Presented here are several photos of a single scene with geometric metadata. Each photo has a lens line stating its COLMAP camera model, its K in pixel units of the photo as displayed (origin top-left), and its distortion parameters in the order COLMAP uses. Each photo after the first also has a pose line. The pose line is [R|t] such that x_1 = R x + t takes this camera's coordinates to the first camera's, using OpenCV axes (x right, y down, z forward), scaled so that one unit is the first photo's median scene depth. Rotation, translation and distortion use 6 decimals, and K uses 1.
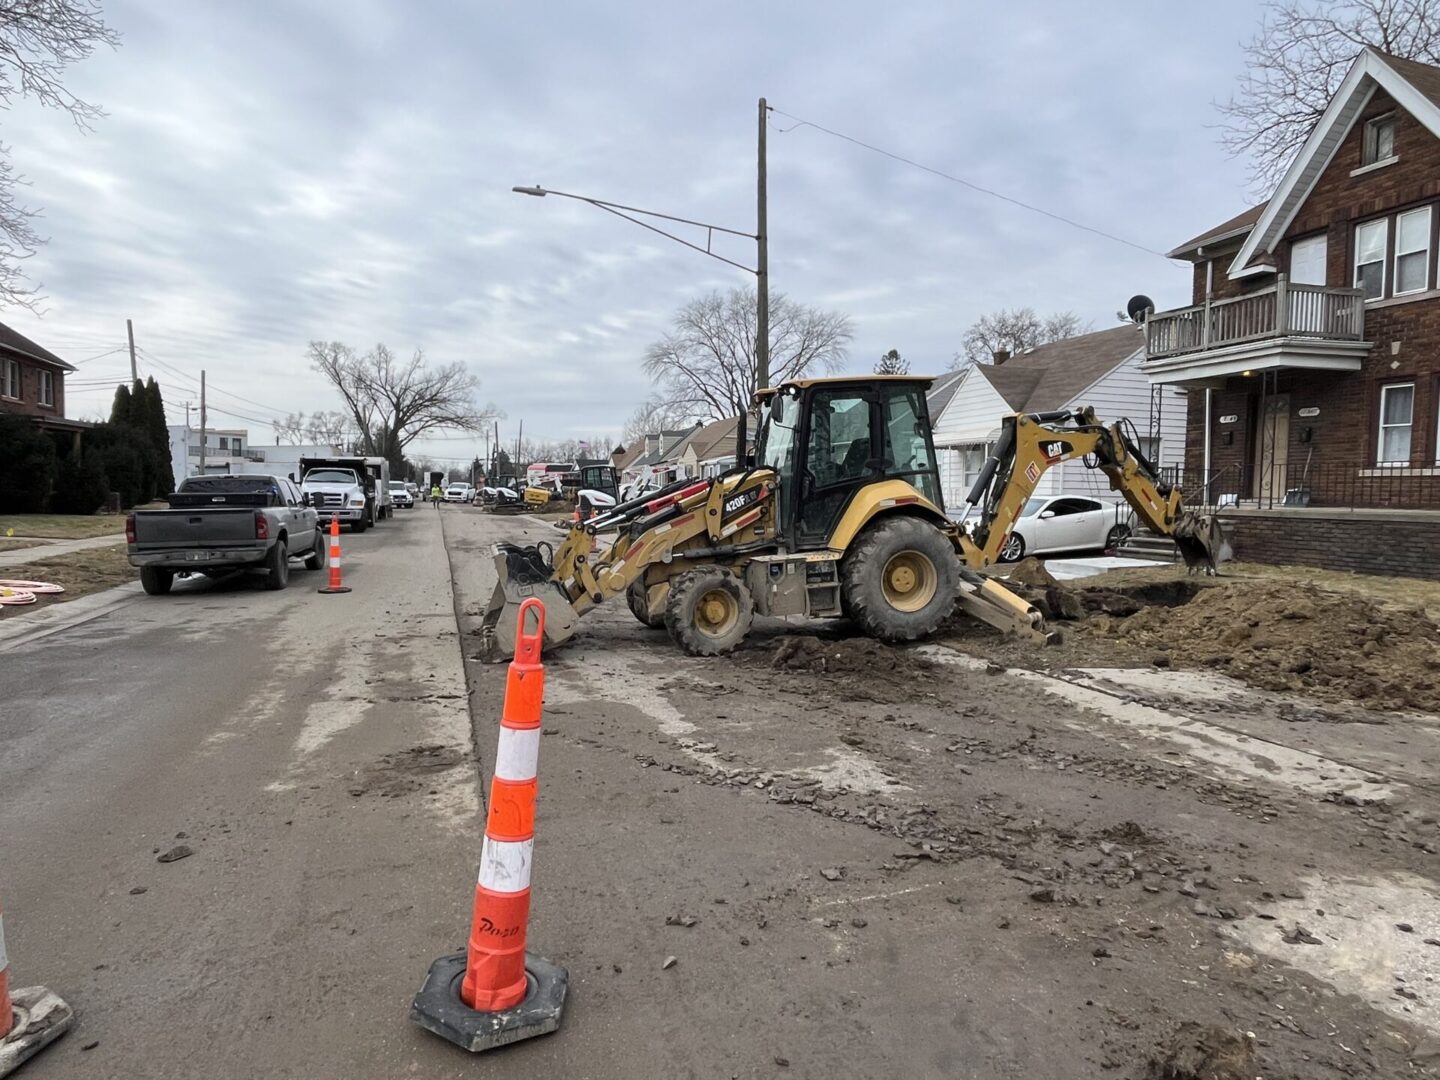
lens RADIAL K [[858.0, 0, 720.0], [0, 858.0, 540.0], [0, 0, 1]] dist [-0.004304, -0.000272]
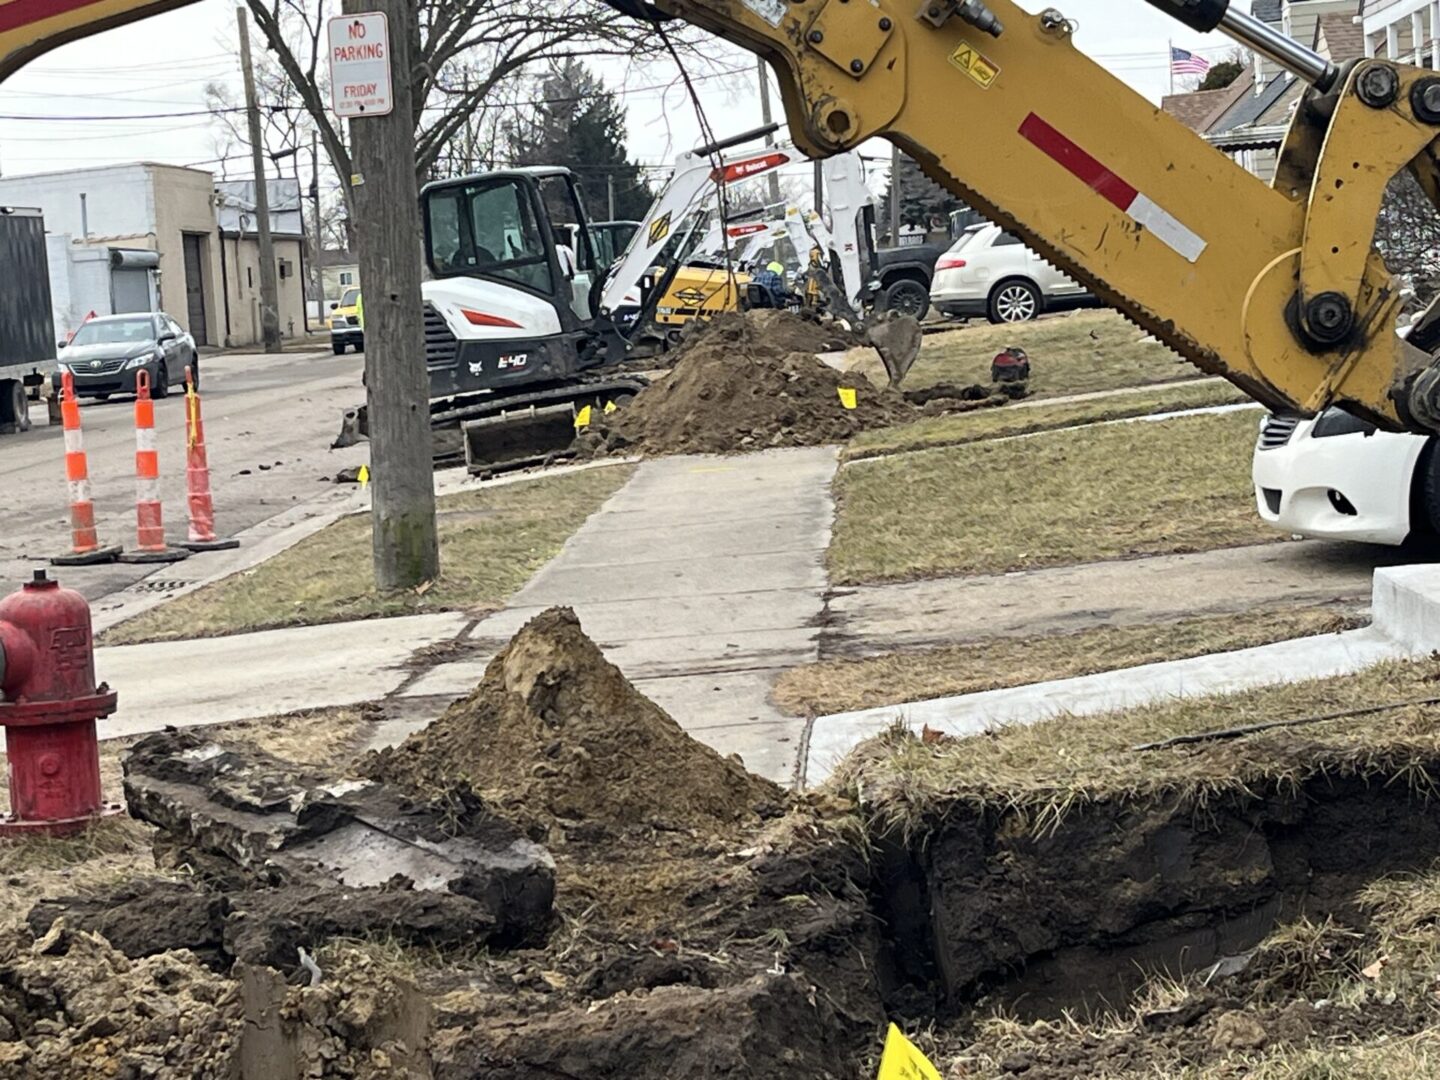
lens RADIAL K [[3227.4, 0, 682.3], [0, 3227.4, 542.4], [0, 0, 1]] dist [0.206694, -0.893084]
pose [[0.928302, -0.049121, -0.368567, 0.149233], [0.062123, 0.997792, 0.023486, -0.001240], [0.366600, -0.044699, 0.929304, 0.110577]]
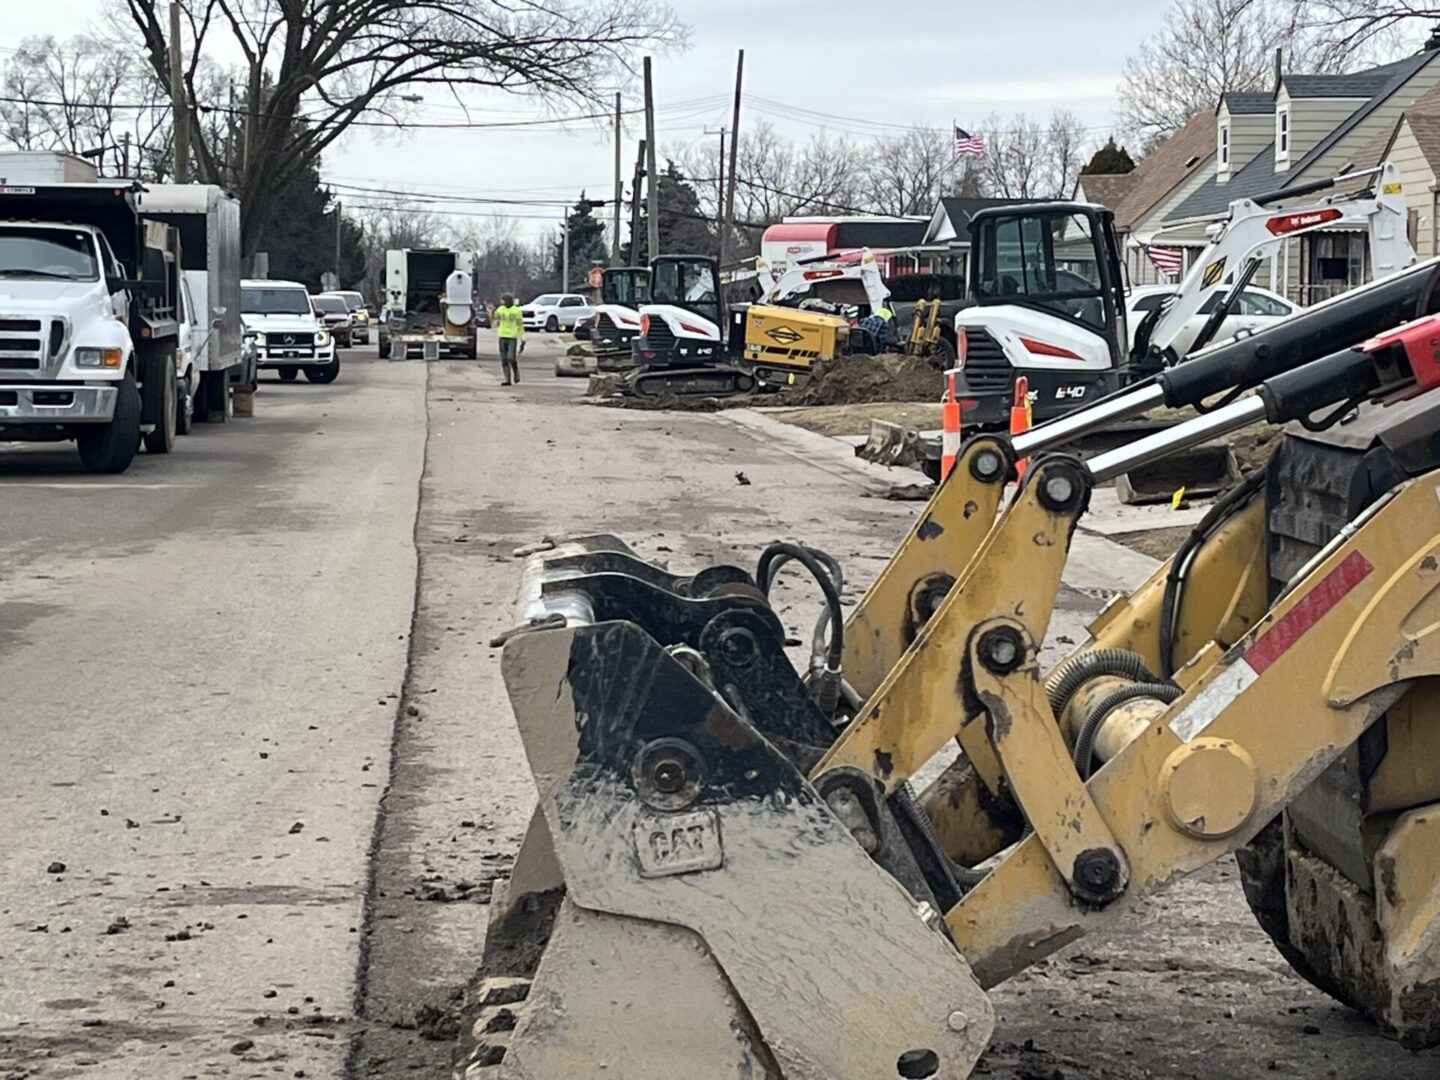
lens RADIAL K [[3227.4, 0, 682.3], [0, 3227.4, 542.4], [0, 0, 1]] dist [0.206694, -0.893084]
pose [[0.970037, 0.014344, -0.242532, -0.010527], [-0.011708, 0.999856, 0.012309, -0.001140], [0.242674, -0.009100, 0.970065, 0.055468]]
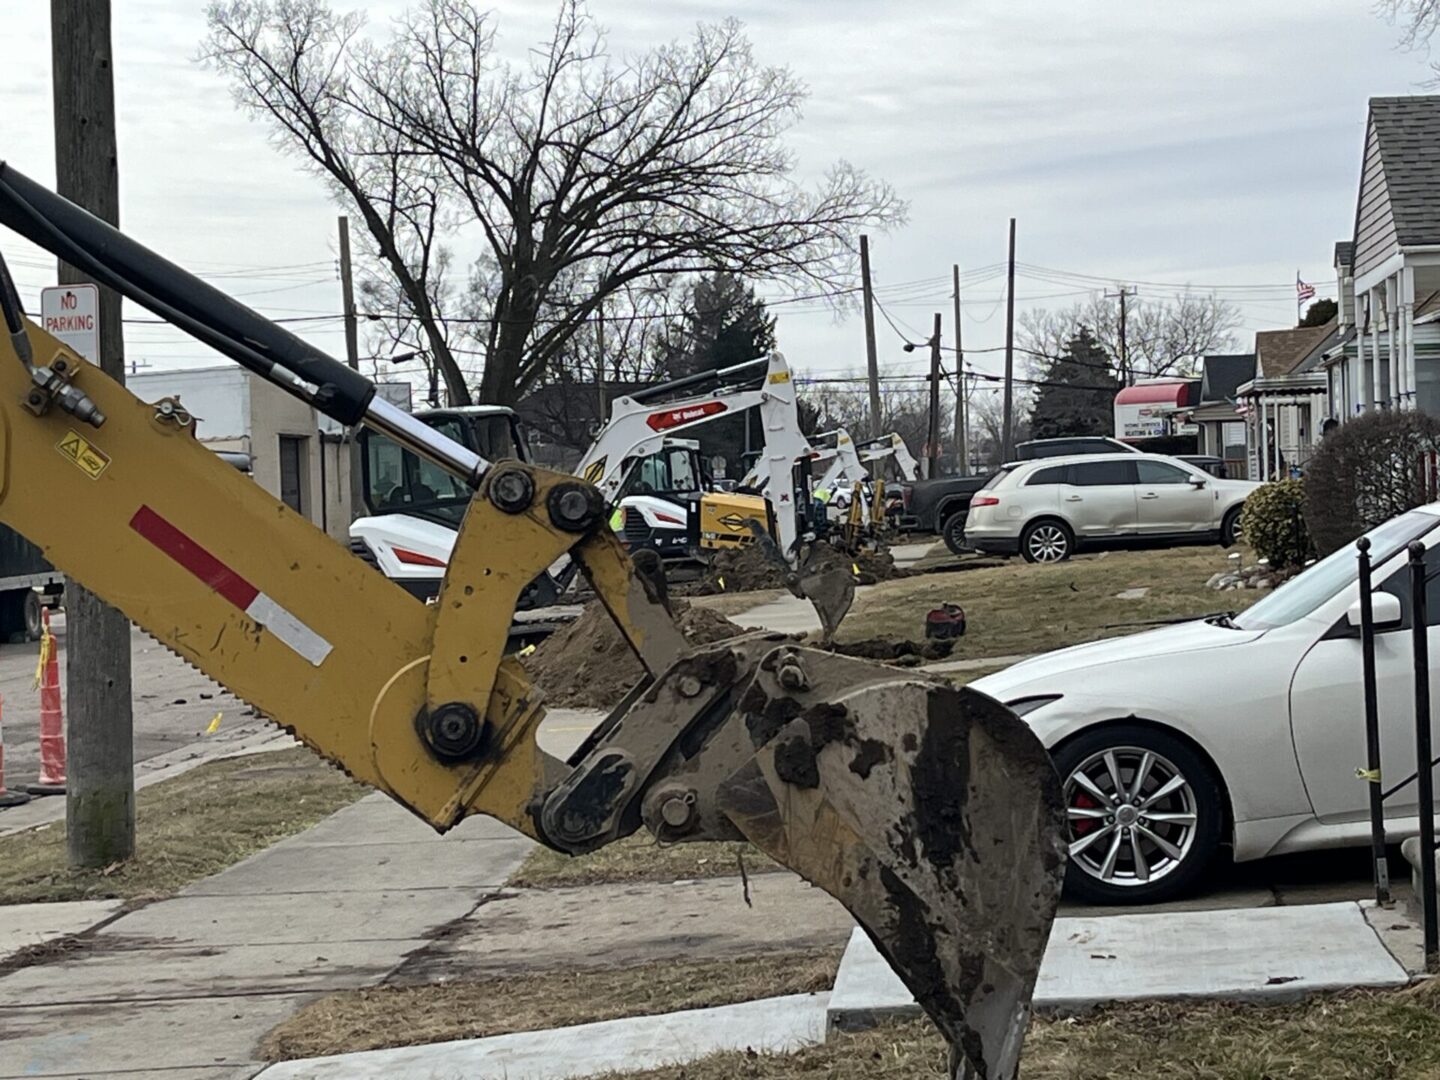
lens RADIAL K [[3225.2, 0, 720.7], [0, 3225.2, 569.8], [0, 0, 1]] dist [0.191061, -0.320921]
pose [[0.915261, -0.037816, -0.401083, 0.184309], [0.027106, 0.999109, -0.032346, -0.007301], [0.401949, 0.018733, 0.915471, 0.132112]]
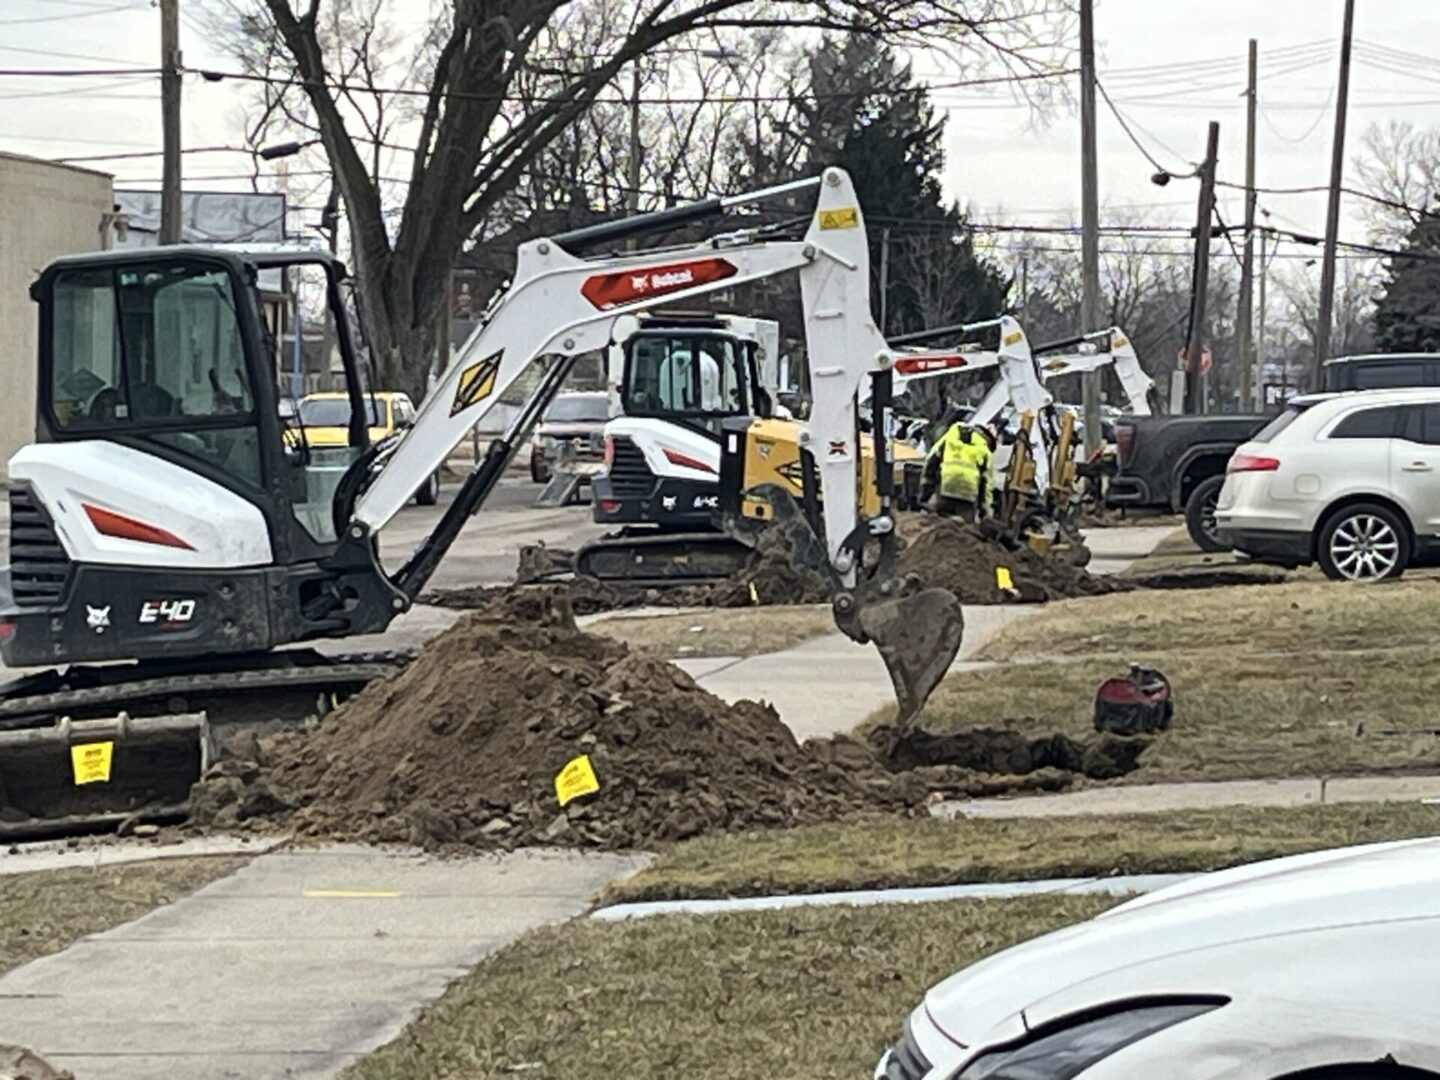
lens RADIAL K [[5468.2, 0, 720.0], [0, 5468.2, 540.0], [0, 0, 1]] dist [0.095361, 4.216204]
pose [[0.906959, 0.011205, -0.421071, 0.169635], [-0.027038, 0.999133, -0.031649, -0.013340], [0.420351, 0.040089, 0.906476, 0.195109]]
